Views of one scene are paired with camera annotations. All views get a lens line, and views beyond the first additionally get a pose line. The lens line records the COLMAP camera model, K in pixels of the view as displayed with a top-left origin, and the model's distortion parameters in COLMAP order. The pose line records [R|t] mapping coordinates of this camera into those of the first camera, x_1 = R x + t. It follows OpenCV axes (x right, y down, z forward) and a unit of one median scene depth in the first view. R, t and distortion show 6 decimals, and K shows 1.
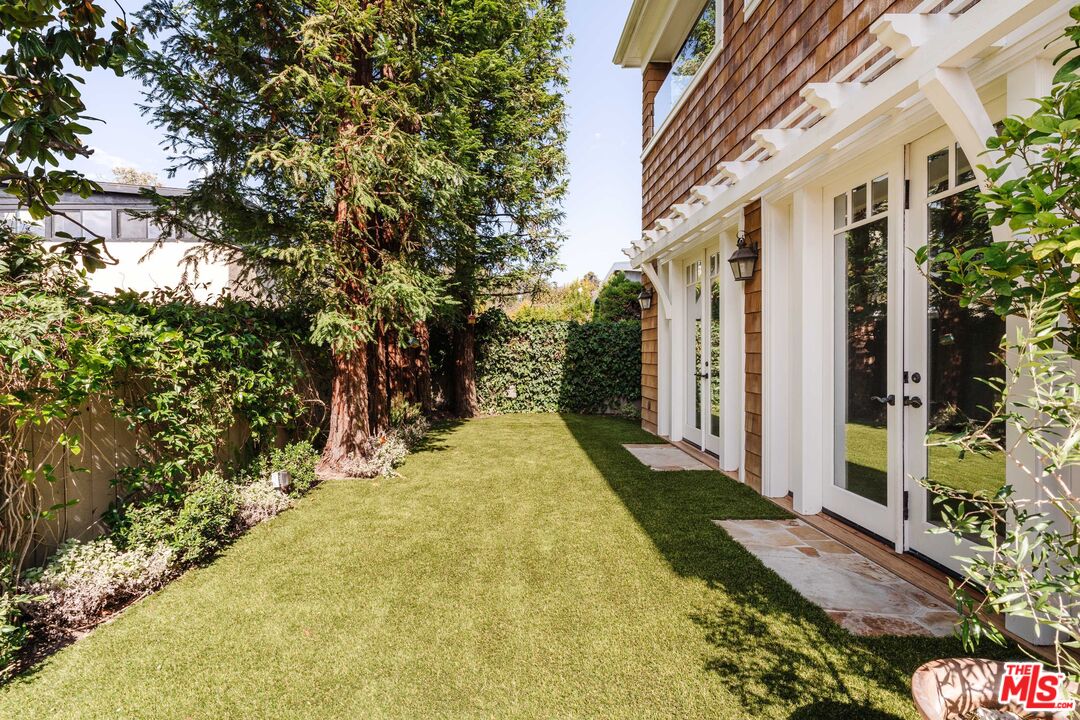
lens RADIAL K [[503.9, 0, 541.4], [0, 503.9, 366.2], [0, 0, 1]] dist [0.003945, 0.000657]
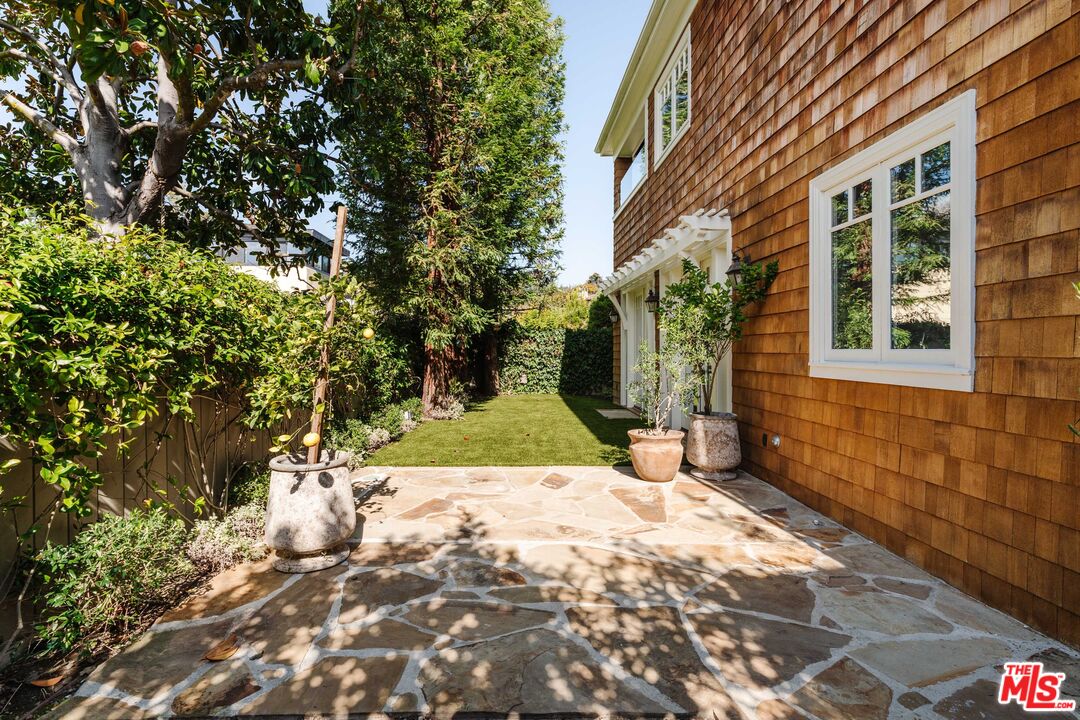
lens RADIAL K [[503.9, 0, 541.4], [0, 503.9, 366.2], [0, 0, 1]] dist [0.003945, 0.000657]
pose [[0.999923, 0.003079, -0.012029, 0.006948], [-0.003064, 0.999995, 0.001238, 0.013870], [0.012033, -0.001201, 0.999927, -0.418102]]
